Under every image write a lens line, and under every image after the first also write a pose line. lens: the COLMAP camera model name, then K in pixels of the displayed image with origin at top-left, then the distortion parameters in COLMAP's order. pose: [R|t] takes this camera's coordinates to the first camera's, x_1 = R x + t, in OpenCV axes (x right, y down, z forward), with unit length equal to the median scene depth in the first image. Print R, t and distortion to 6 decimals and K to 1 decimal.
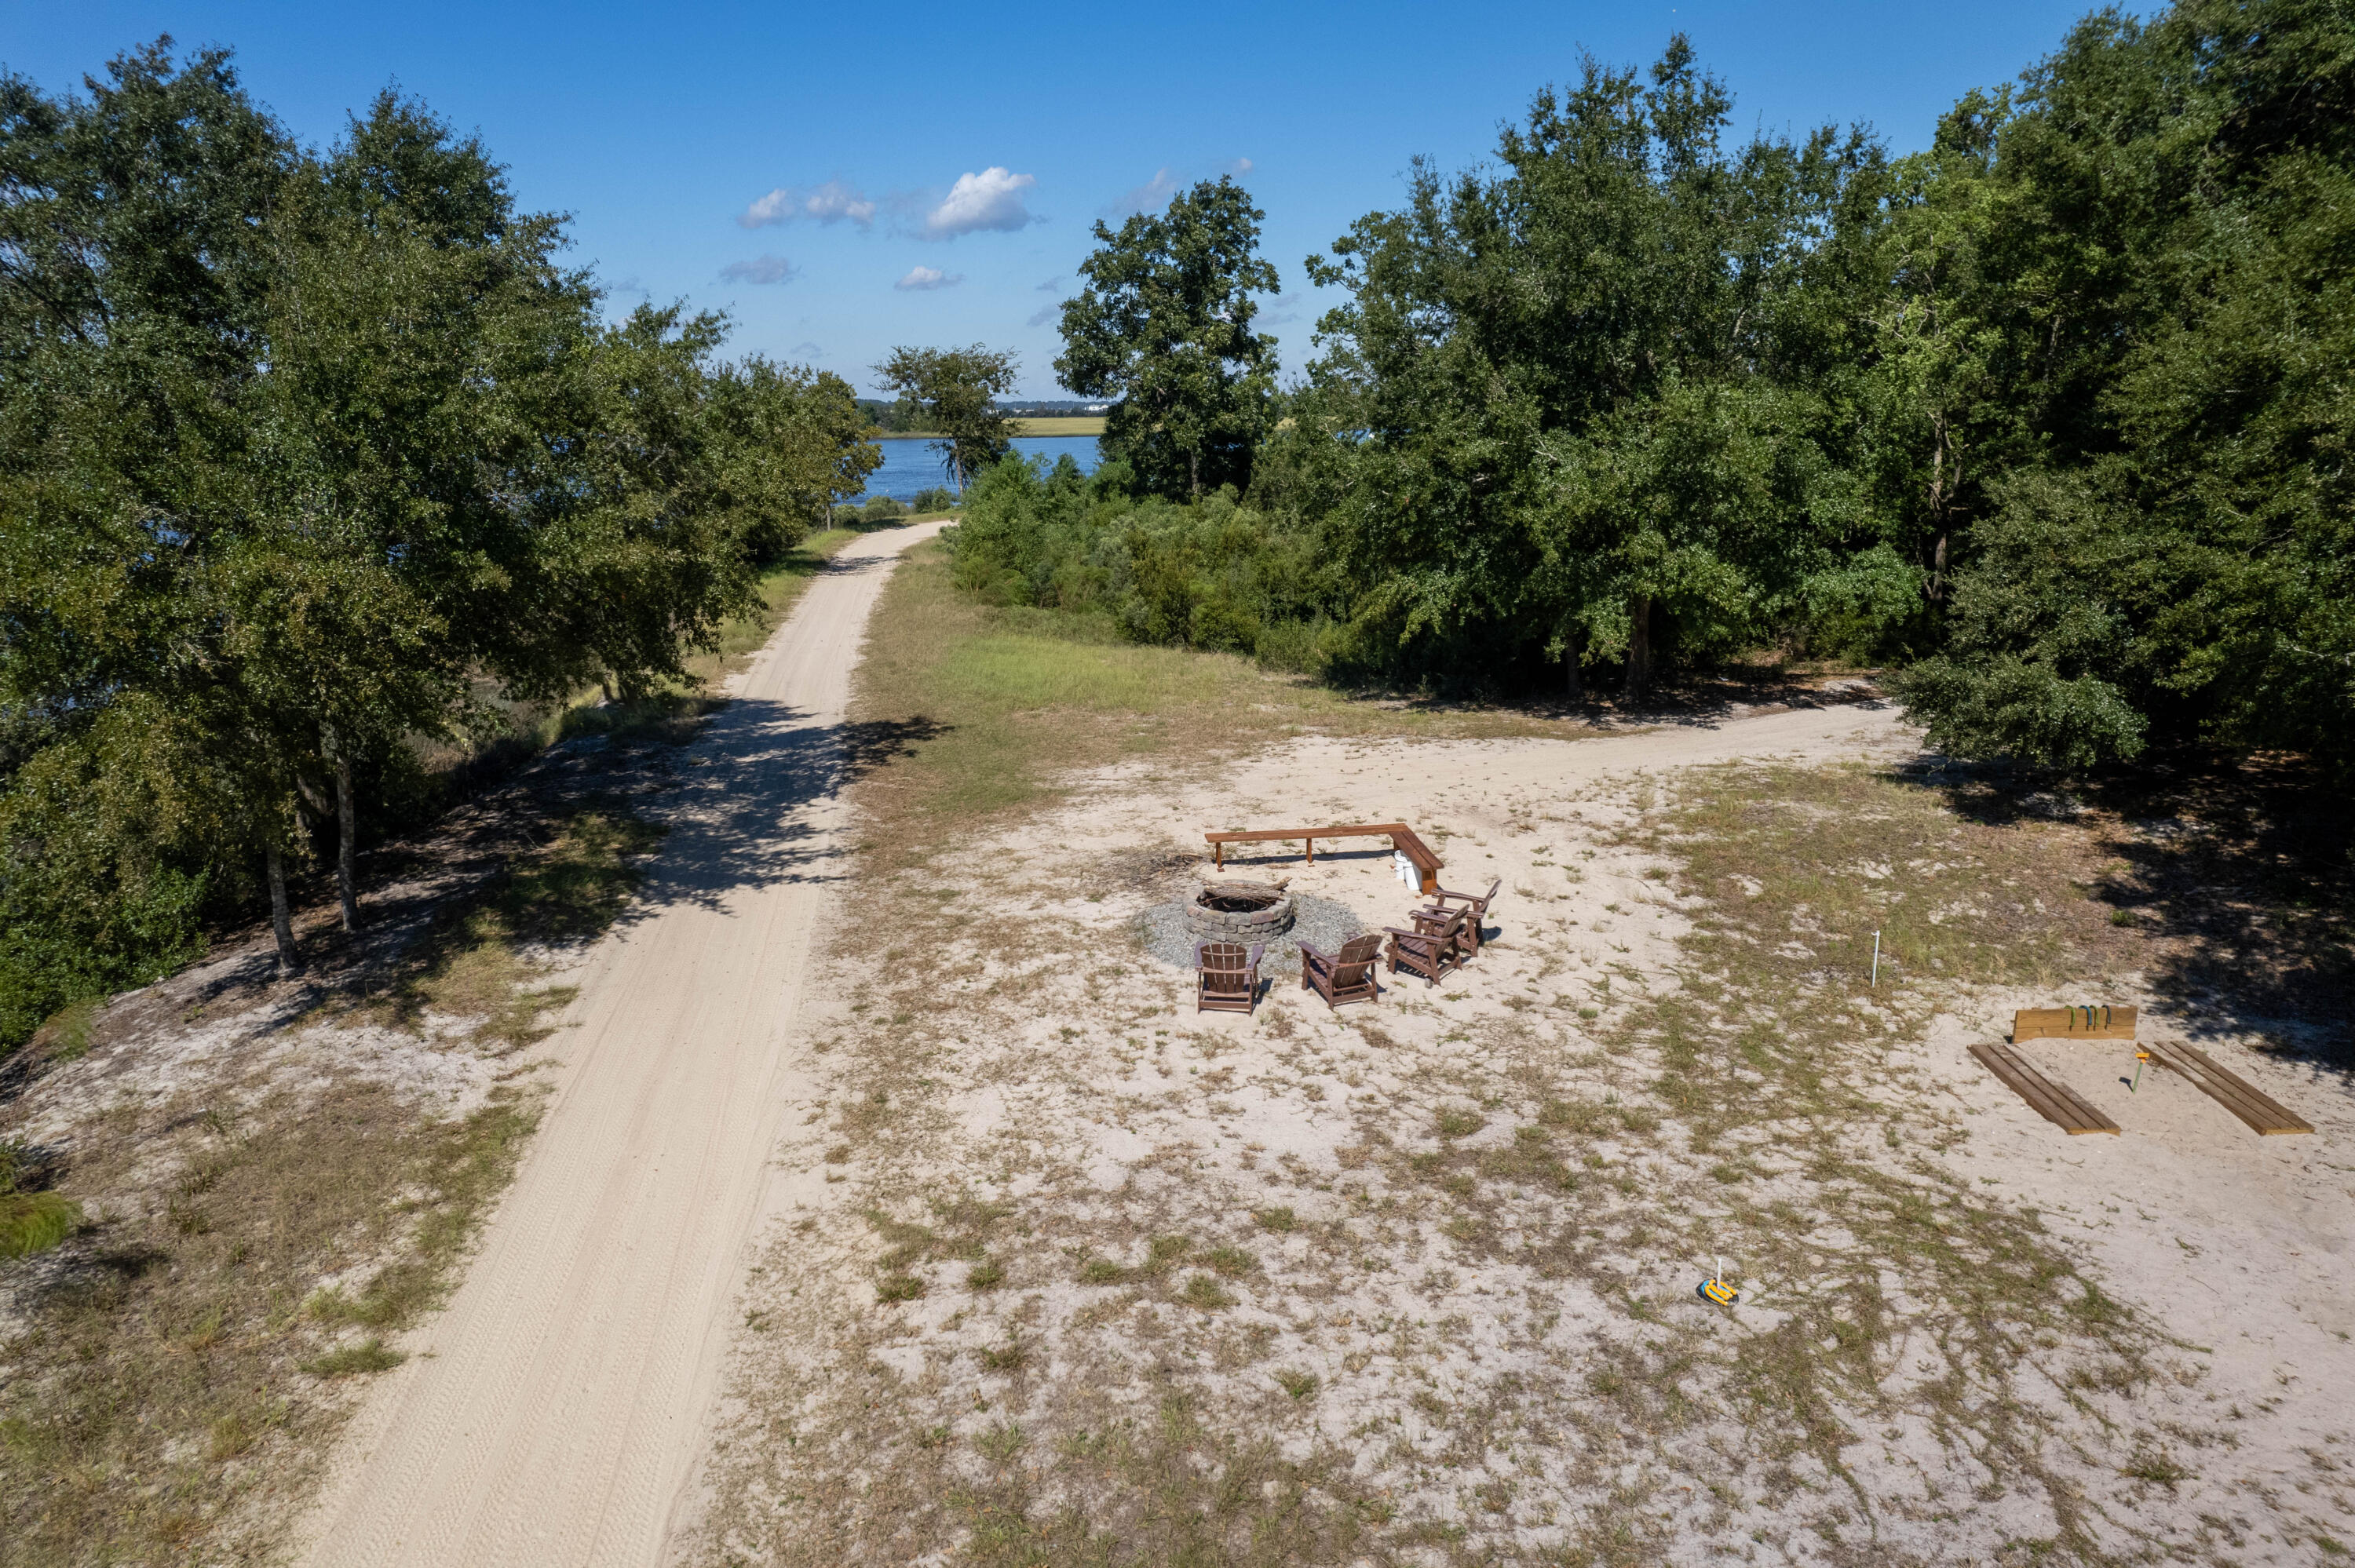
lens RADIAL K [[1497.8, 0, 1201.4], [0, 1497.8, 797.0], [0, 0, 1]] dist [-0.069667, 0.057350]
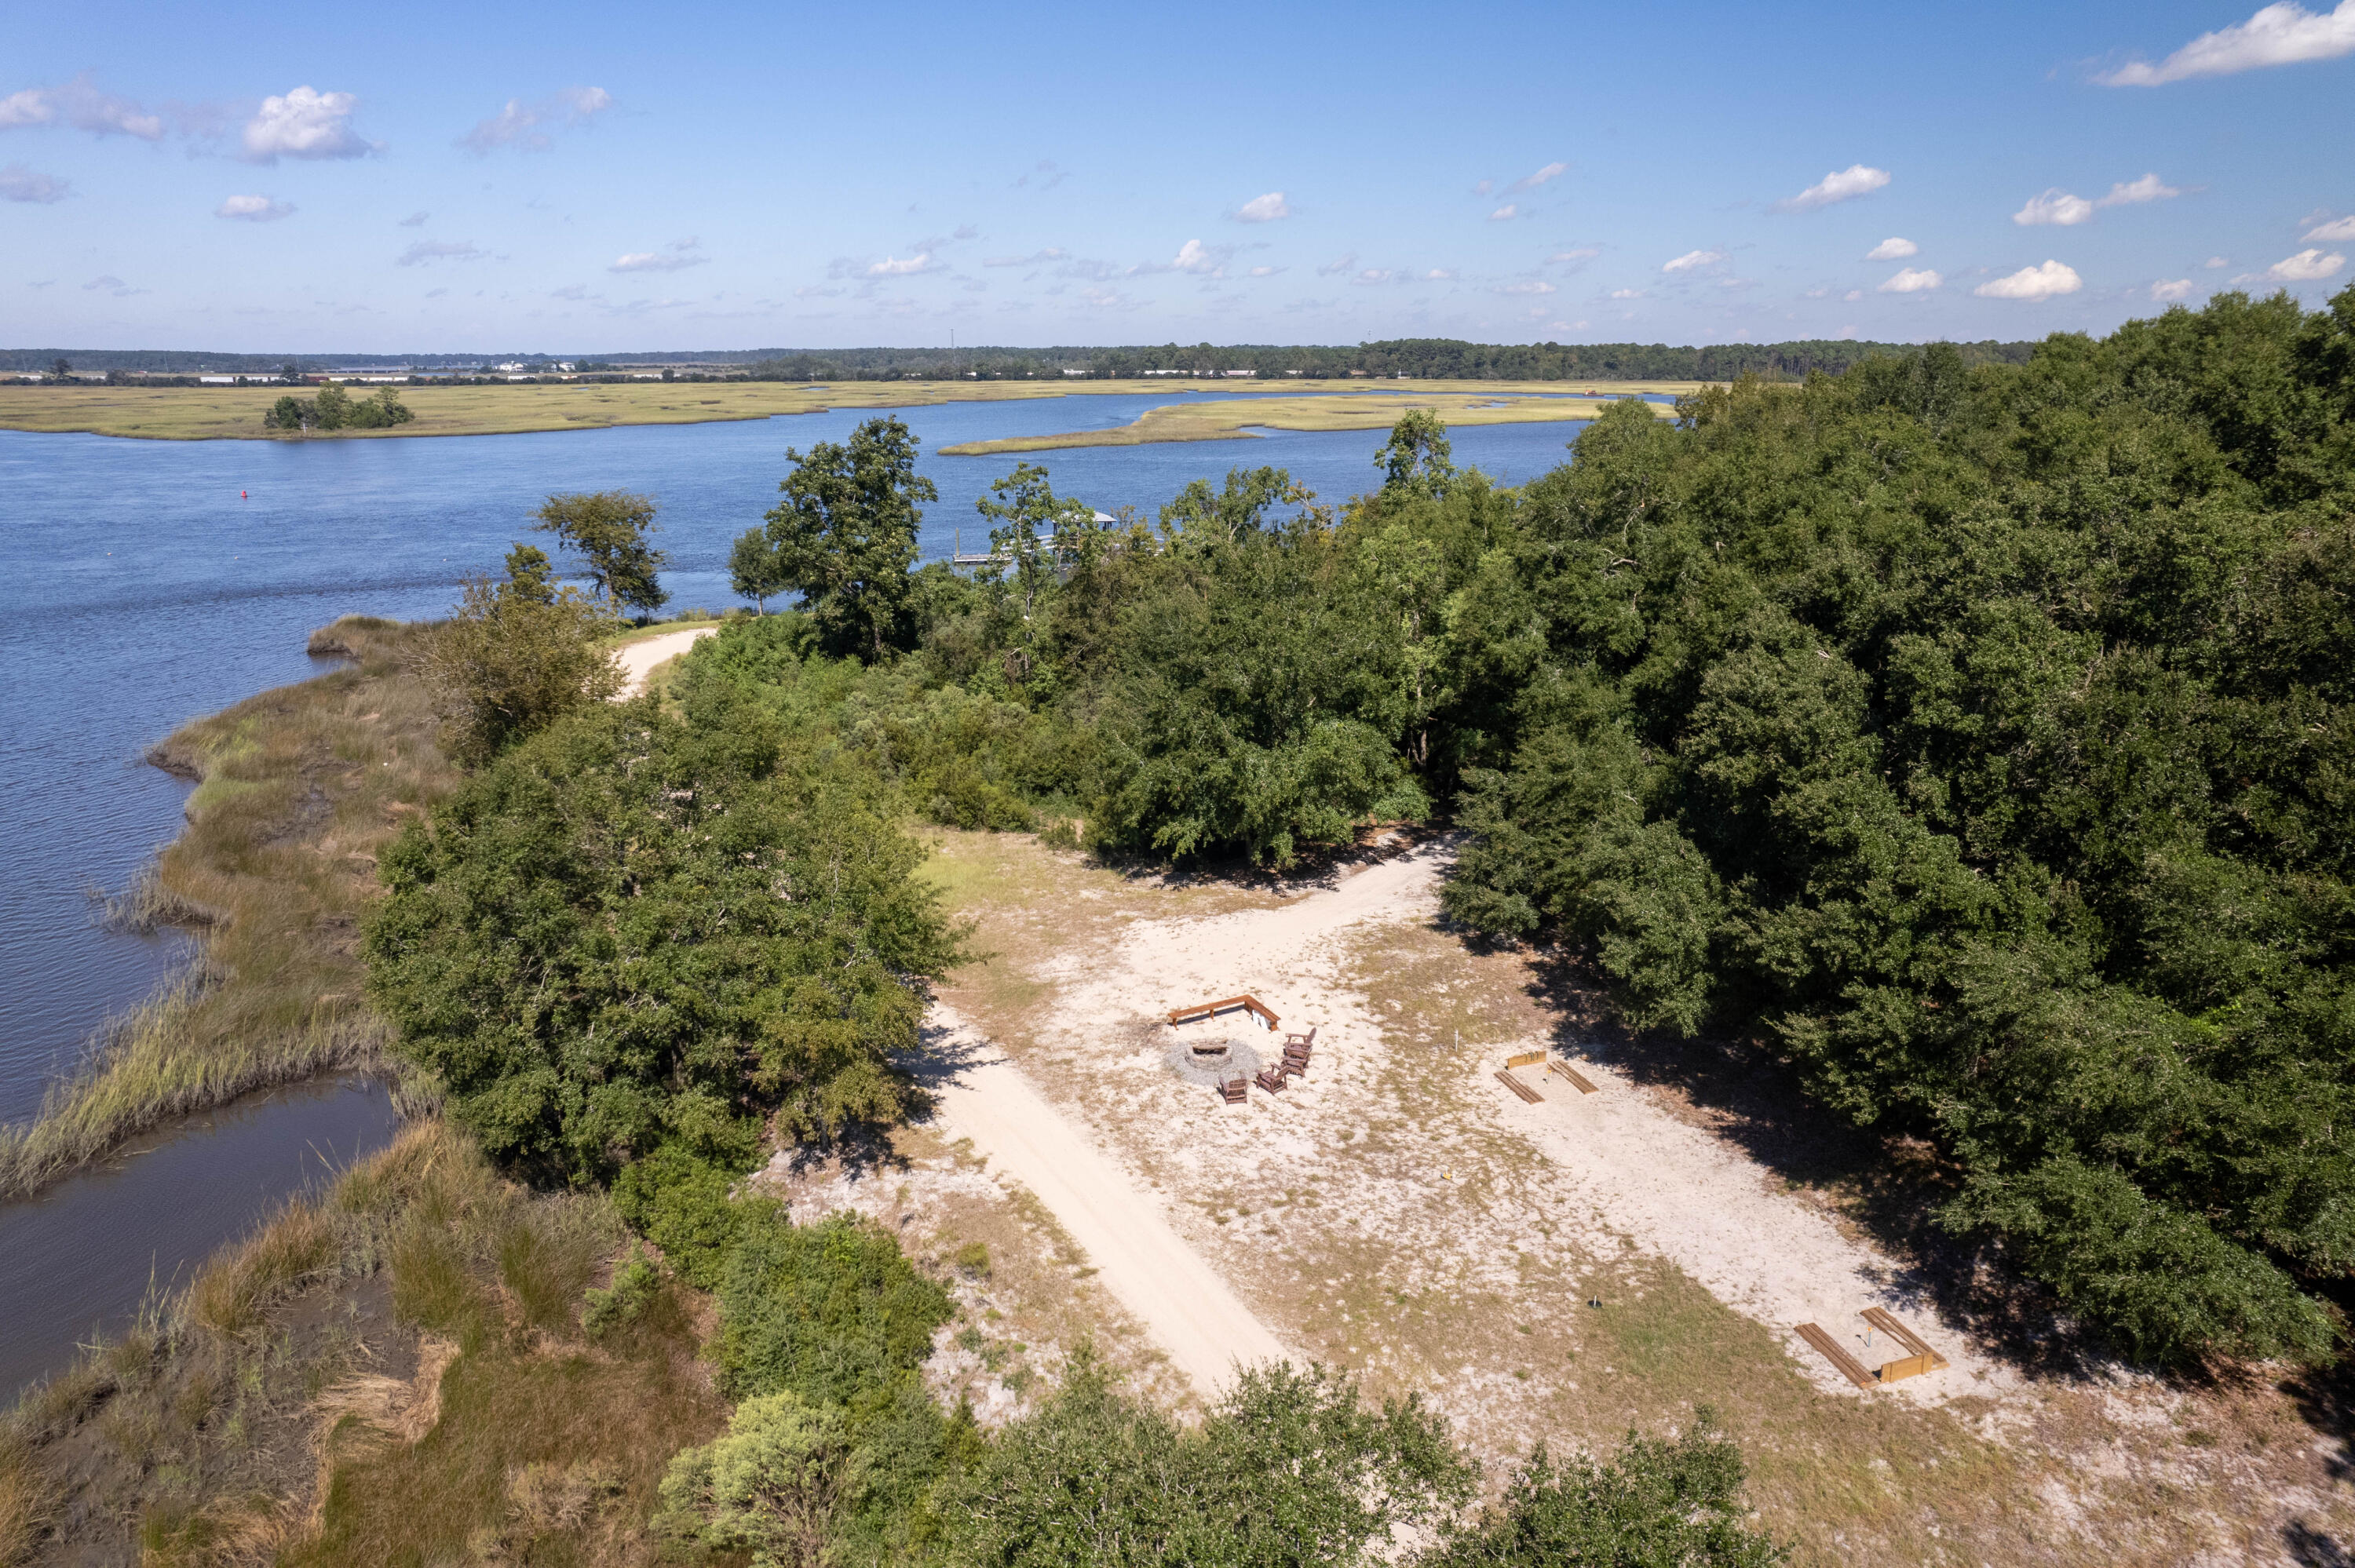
lens RADIAL K [[1497.8, 0, 1175.7], [0, 1497.8, 774.2], [0, 0, 1]] dist [-0.069667, 0.057350]
pose [[0.939499, -0.089861, 0.330556, -0.931712], [0.083451, 0.995946, 0.033565, -0.545378], [-0.332233, -0.003949, 0.943189, -1.462528]]
